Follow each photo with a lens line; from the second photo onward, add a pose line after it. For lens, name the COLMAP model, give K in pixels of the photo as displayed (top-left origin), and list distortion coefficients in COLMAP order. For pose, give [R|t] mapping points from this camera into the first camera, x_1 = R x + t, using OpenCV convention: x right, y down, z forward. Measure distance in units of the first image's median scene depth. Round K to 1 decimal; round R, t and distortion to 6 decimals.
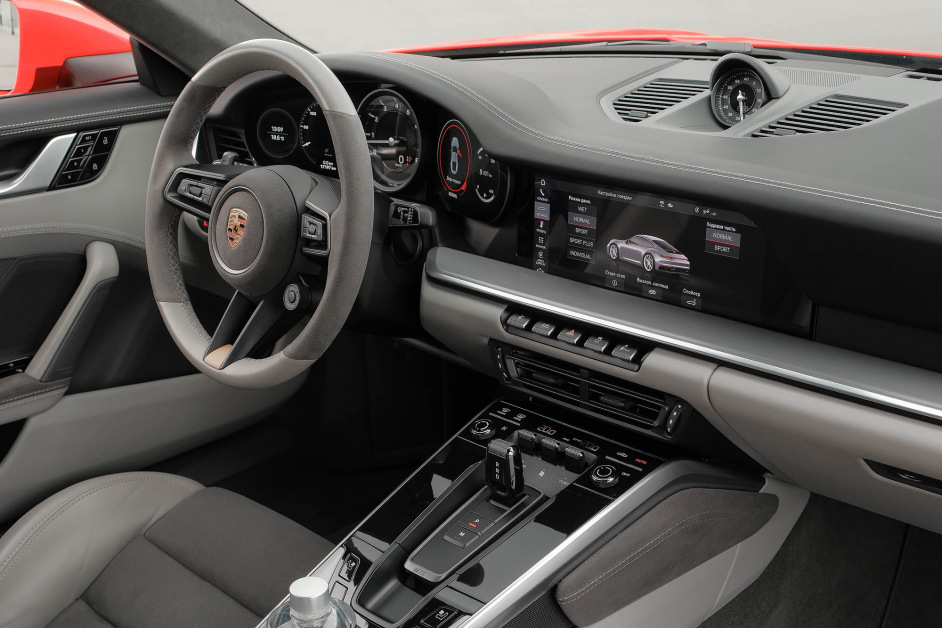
lens RADIAL K [[1217.4, 0, 471.8], [0, 1217.4, 314.9], [0, 0, 1]] dist [0.011514, 0.000000]
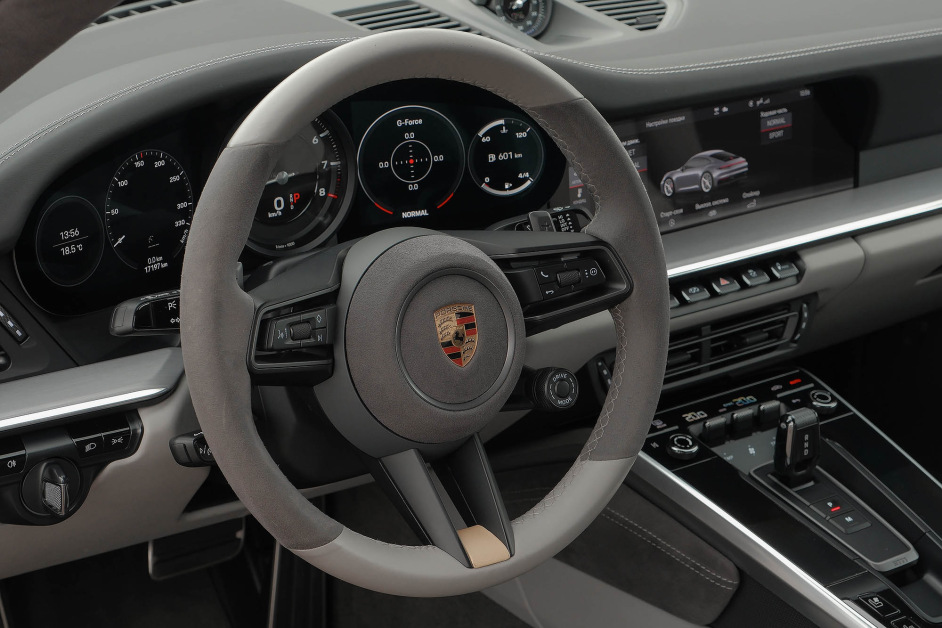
lens RADIAL K [[1969.7, 0, 472.8], [0, 1969.7, 317.9], [0, 0, 1]] dist [0.037978, 0.000000]
pose [[0.172743, -0.309409, 0.935107, -1.131075], [0.331036, 0.912392, 0.240740, -0.319822], [-0.927672, 0.267968, 0.260035, 0.737982]]
